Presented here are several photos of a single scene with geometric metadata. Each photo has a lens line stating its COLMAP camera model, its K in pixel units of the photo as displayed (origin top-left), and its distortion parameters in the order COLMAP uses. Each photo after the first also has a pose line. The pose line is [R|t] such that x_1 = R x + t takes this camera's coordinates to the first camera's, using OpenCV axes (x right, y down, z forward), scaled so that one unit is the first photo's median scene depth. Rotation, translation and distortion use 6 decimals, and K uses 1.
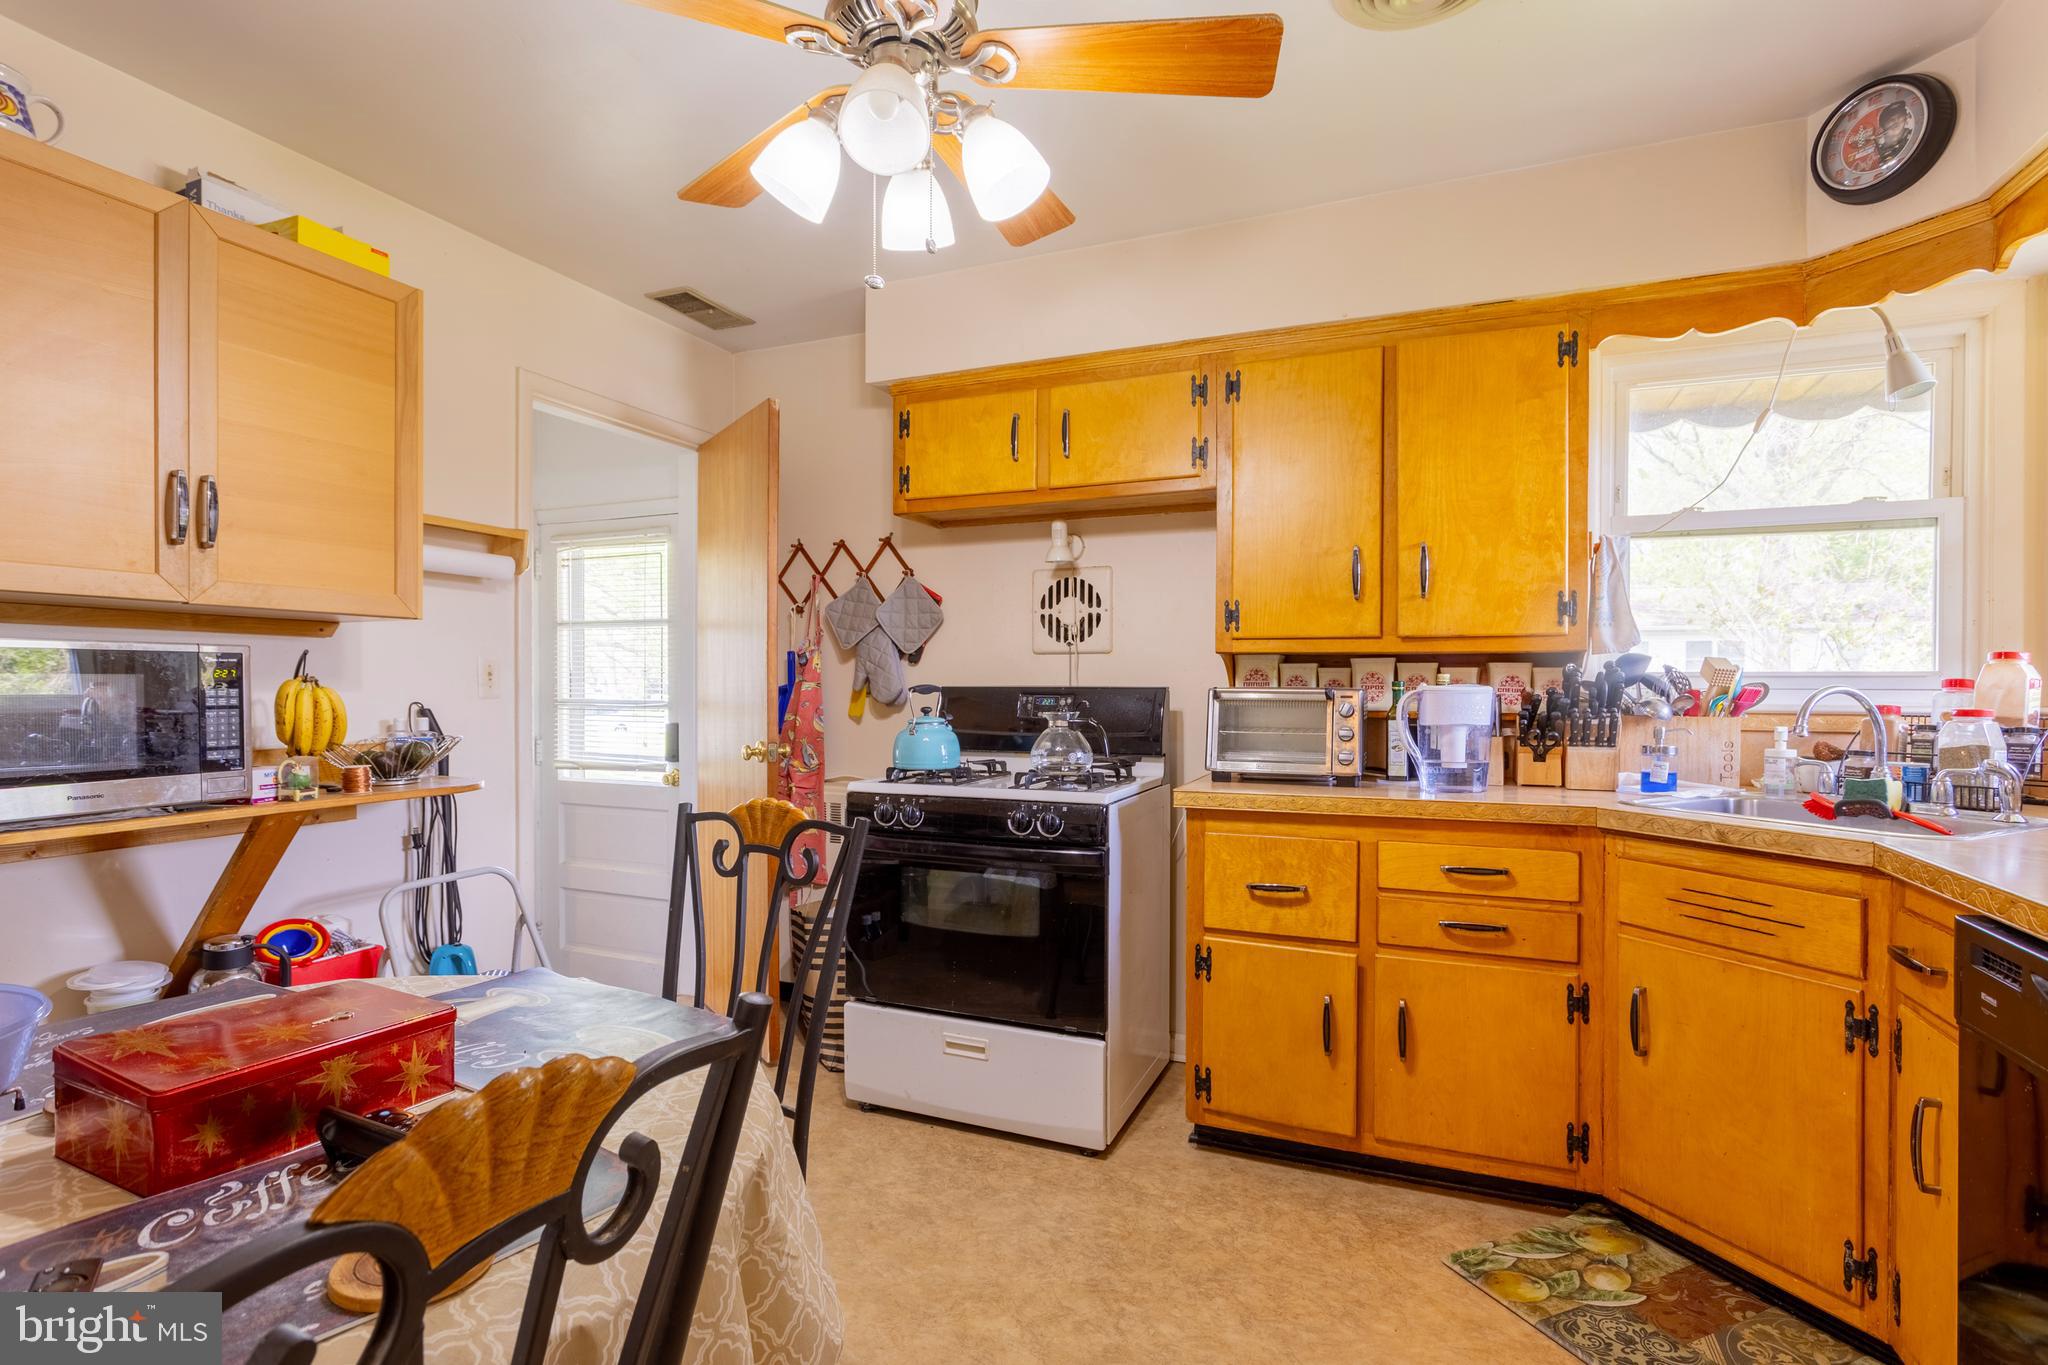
lens RADIAL K [[985.1, 0, 1037.0], [0, 985.1, 690.0], [0, 0, 1]] dist [-0.015539, 0.001701]
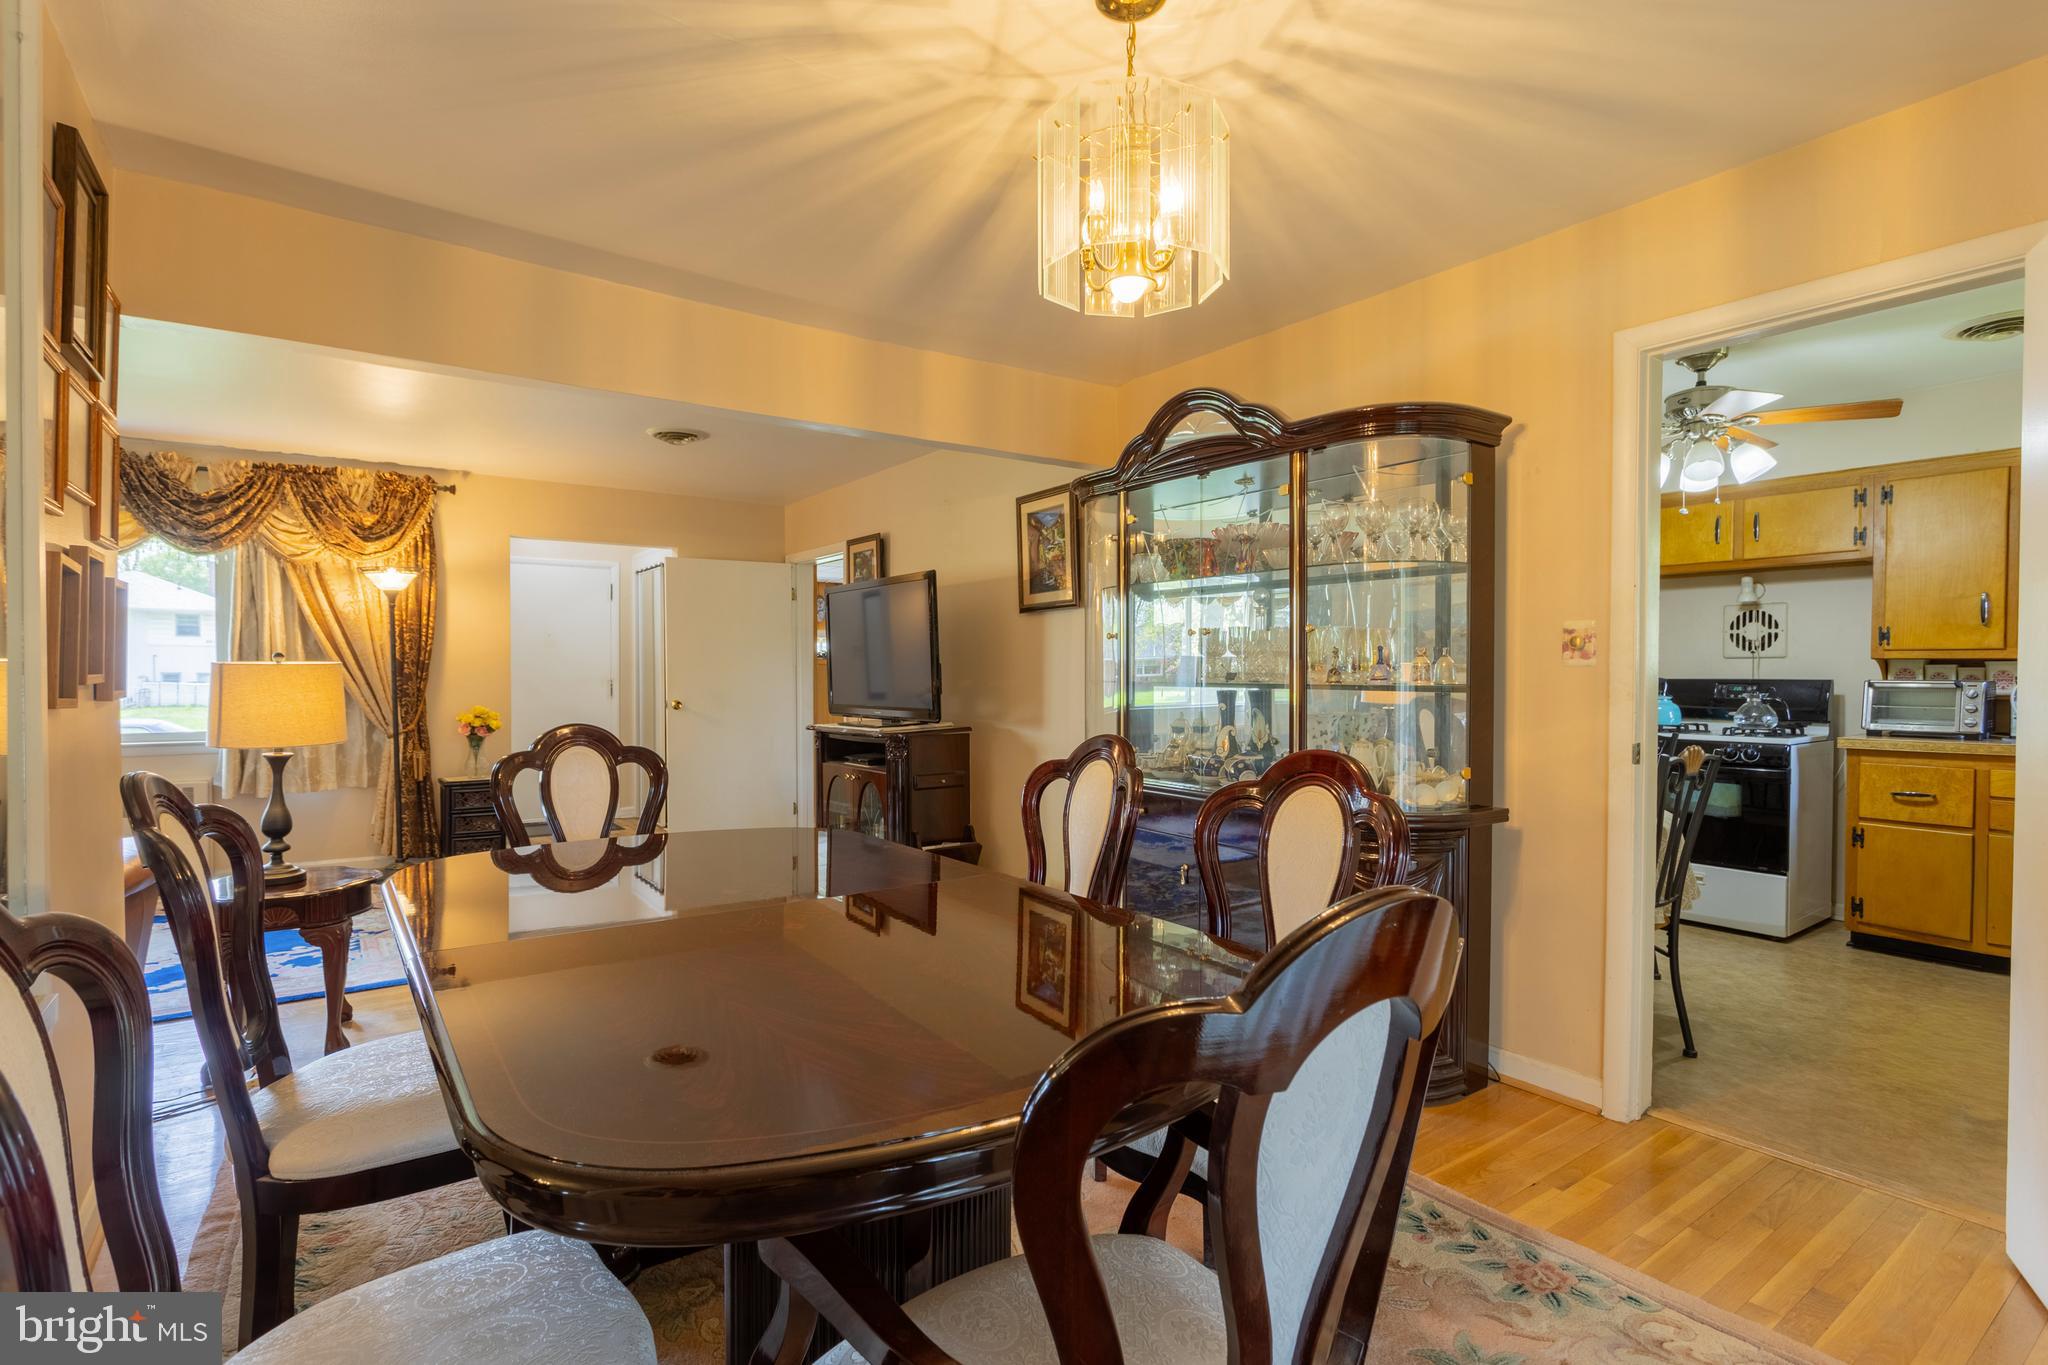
lens RADIAL K [[986.5, 0, 1019.4], [0, 986.5, 689.6], [0, 0, 1]] dist [-0.001412, 0.000376]
pose [[0.852314, 0.008802, -0.522956, -0.173753], [-0.004506, 0.999945, 0.009486, 0.004426], [0.523011, -0.005728, 0.852307, -1.177248]]
